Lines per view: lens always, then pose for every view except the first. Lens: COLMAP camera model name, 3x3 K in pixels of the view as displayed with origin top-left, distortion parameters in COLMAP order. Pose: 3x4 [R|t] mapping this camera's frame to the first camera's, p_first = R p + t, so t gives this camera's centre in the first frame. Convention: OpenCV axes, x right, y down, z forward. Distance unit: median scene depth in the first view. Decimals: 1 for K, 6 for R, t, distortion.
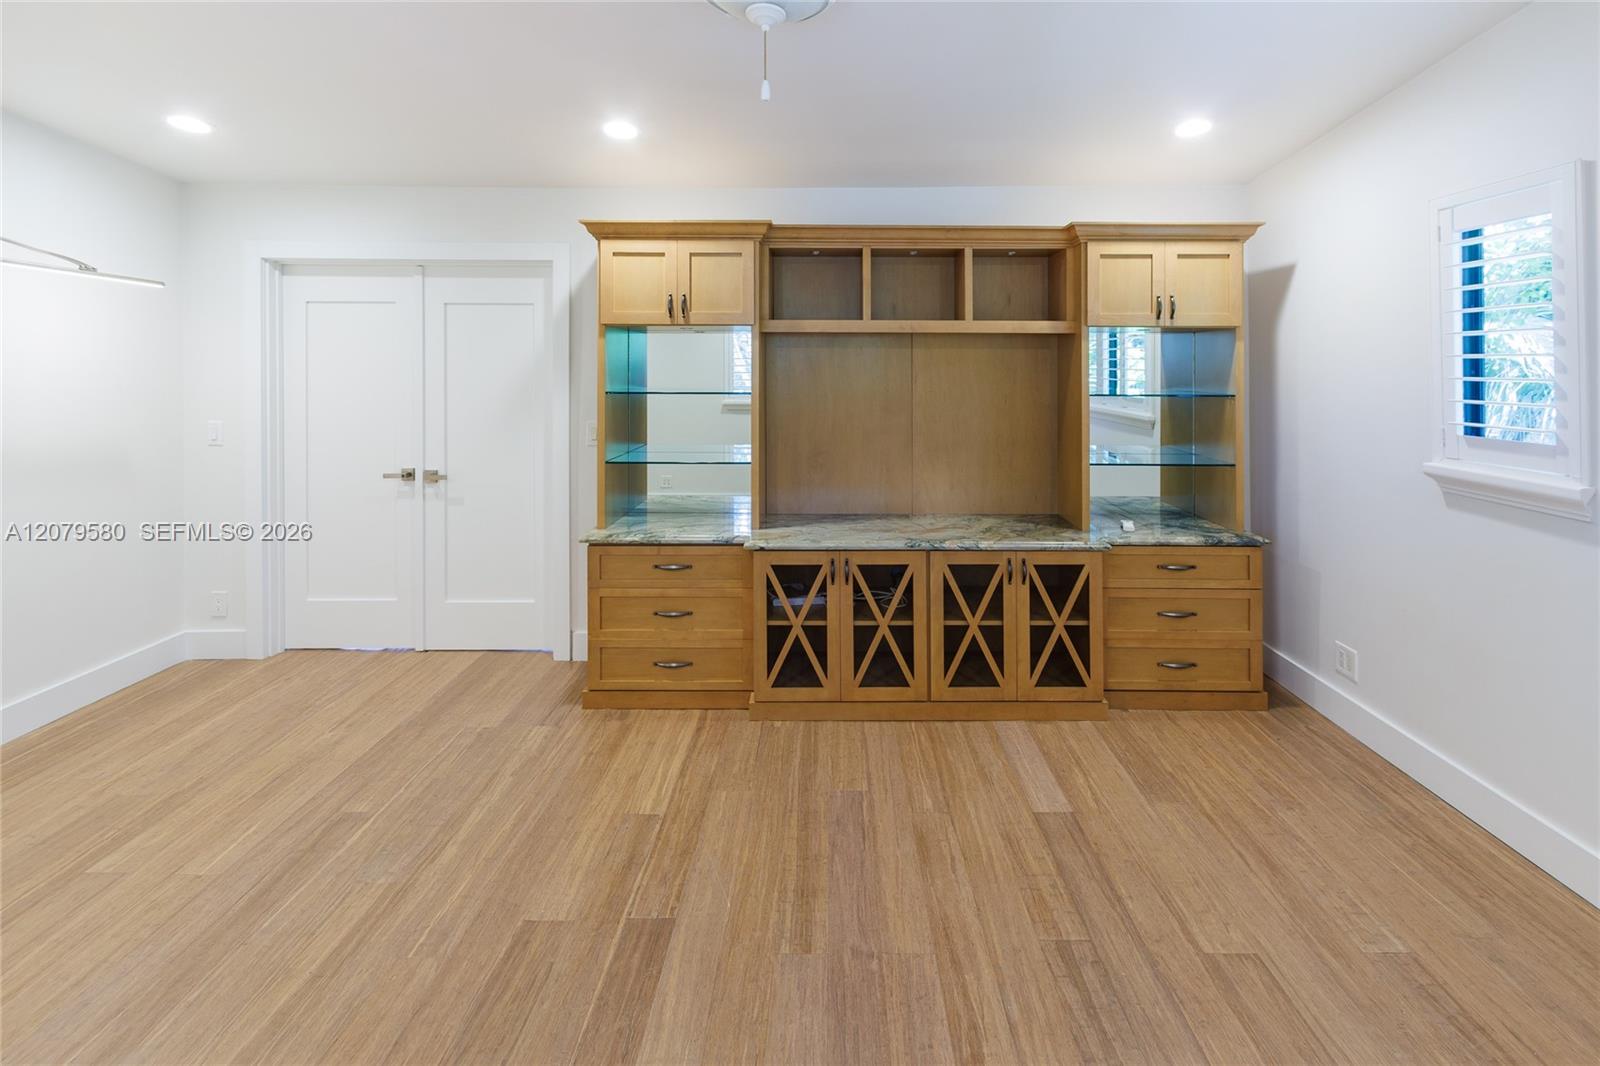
lens RADIAL K [[760.8, 0, 827.0], [0, 760.8, 377.5], [0, 0, 1]] dist [0.001468, -0.000153]
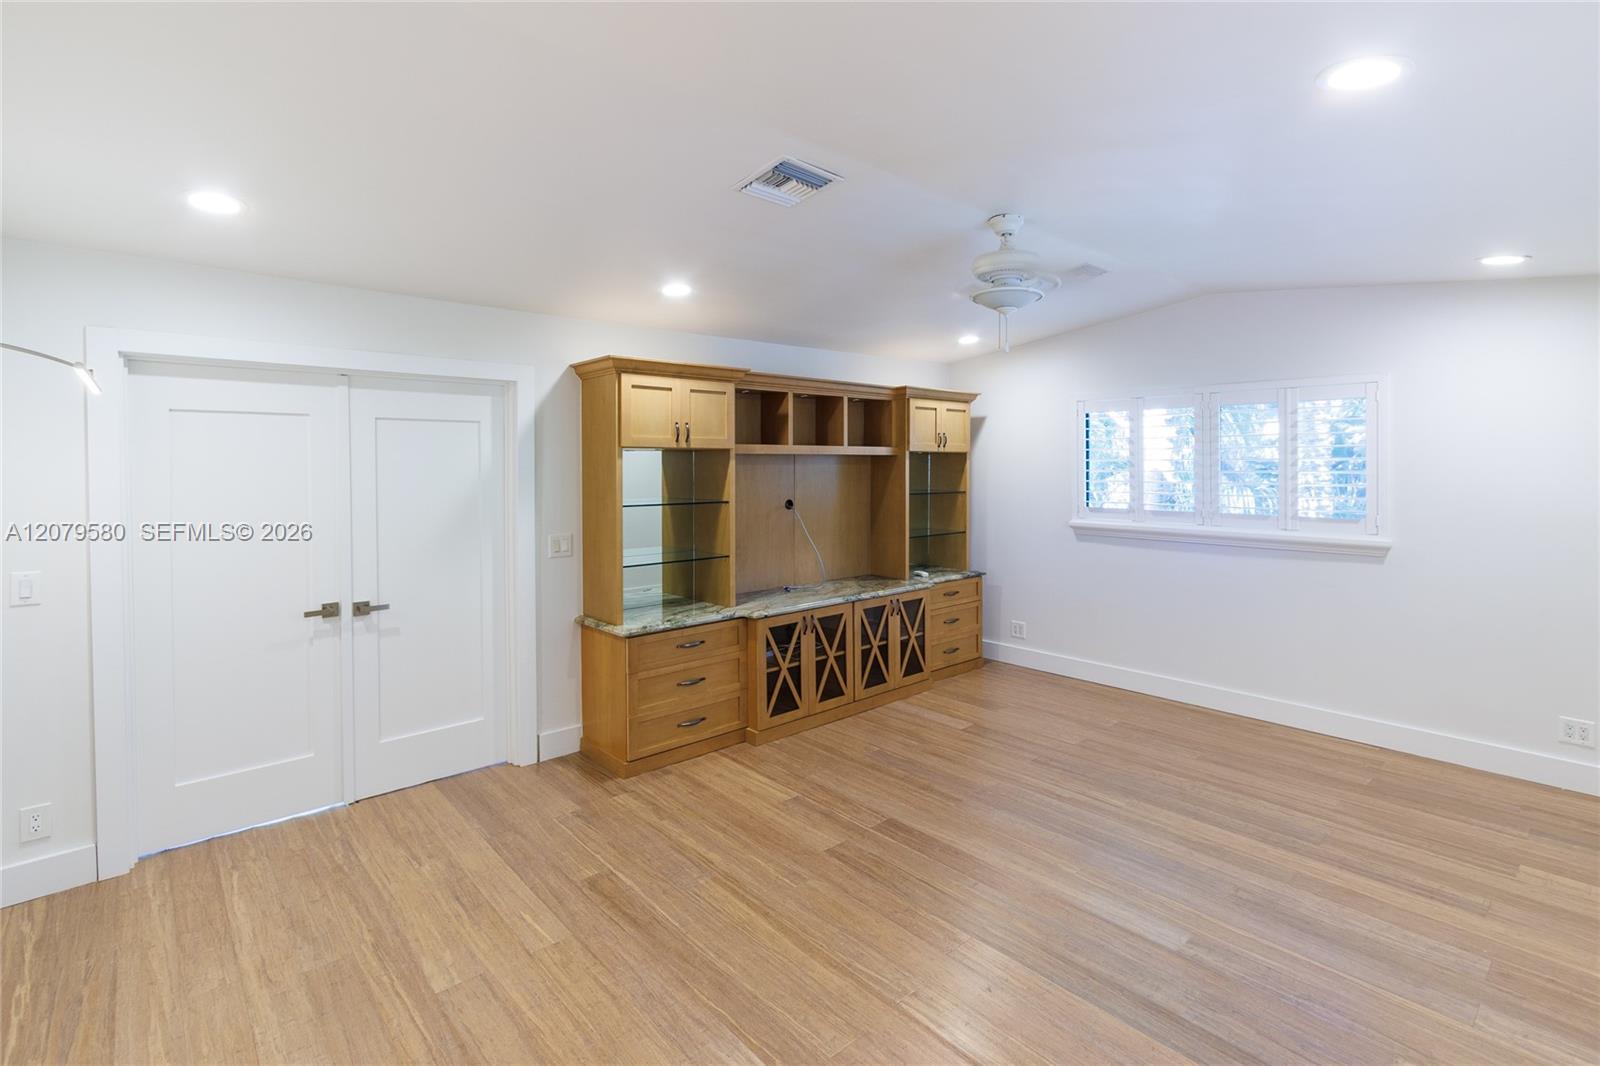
lens RADIAL K [[752.2, 0, 888.9], [0, 752.2, 502.0], [0, 0, 1]] dist [0.001579, 0.000005]
pose [[0.705988, -0.040395, 0.707071, -0.851966], [0.018181, 0.999077, 0.038924, -0.024321], [-0.707991, -0.014624, 0.706070, -0.089919]]
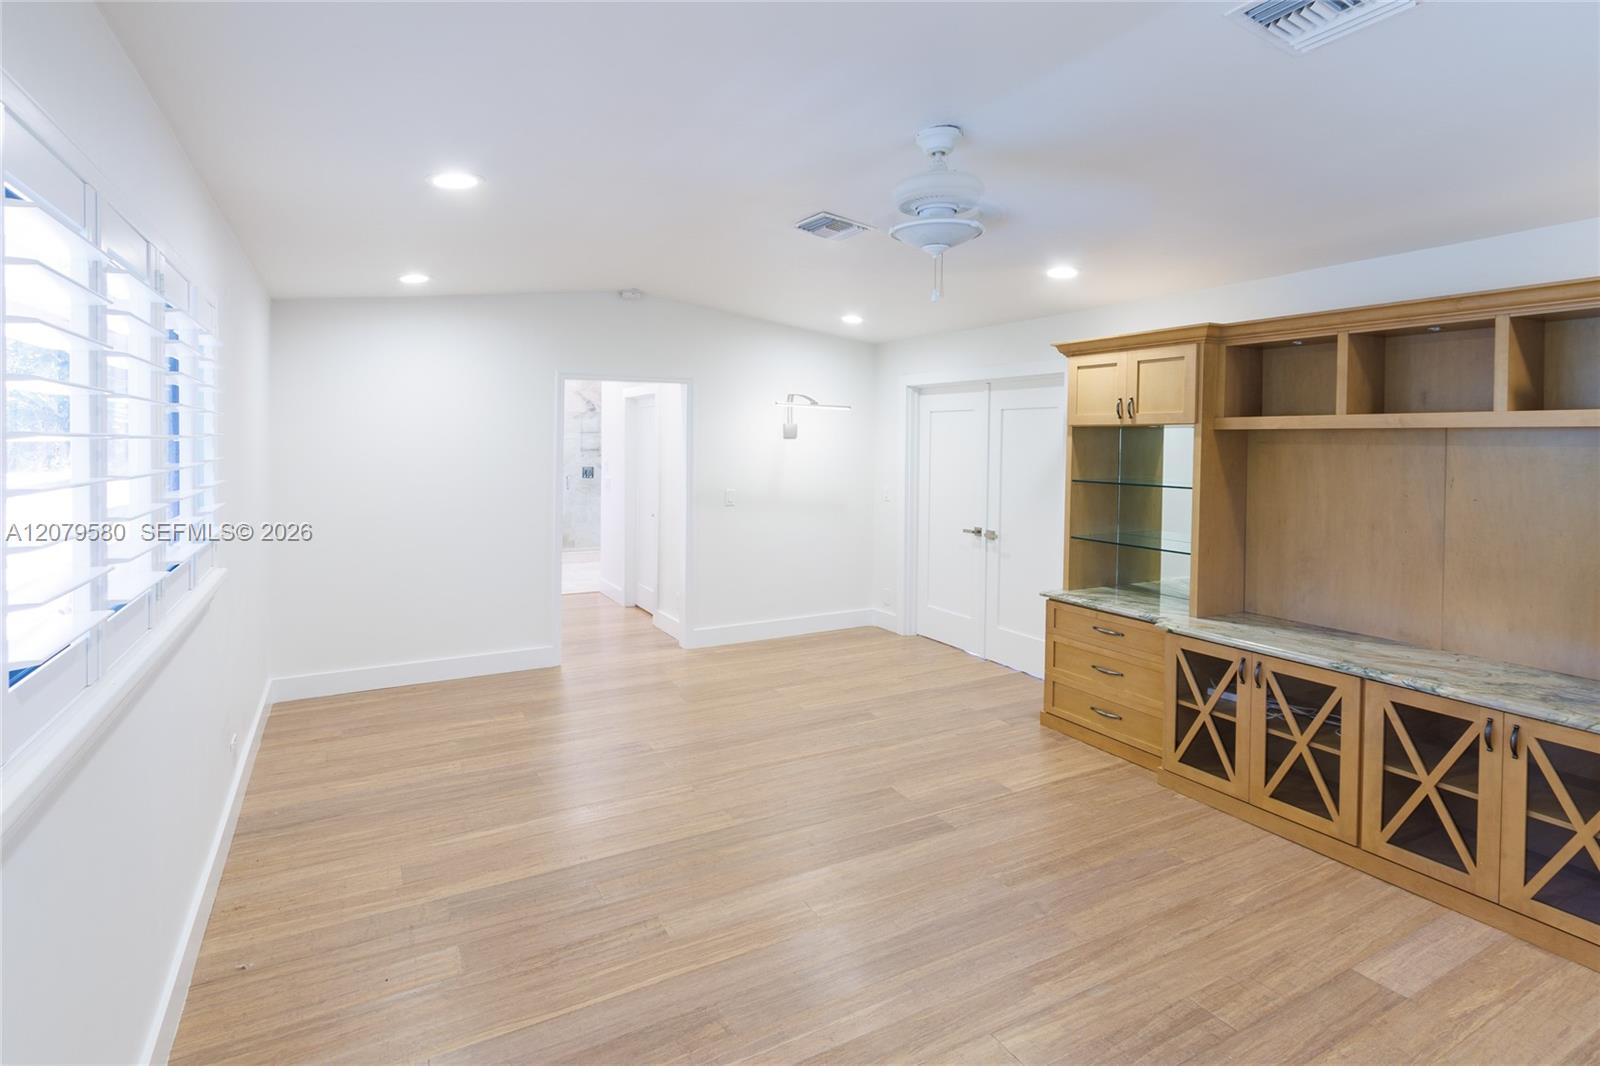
lens RADIAL K [[742.0, 0, 713.2], [0, 742.0, 469.2], [0, 0, 1]] dist [-0.000669, -0.000799]
pose [[0.435535, 0.037235, -0.899402, 0.566133], [-0.023866, 0.999271, 0.029812, -0.021233], [0.899856, 0.008481, 0.436106, -0.051432]]
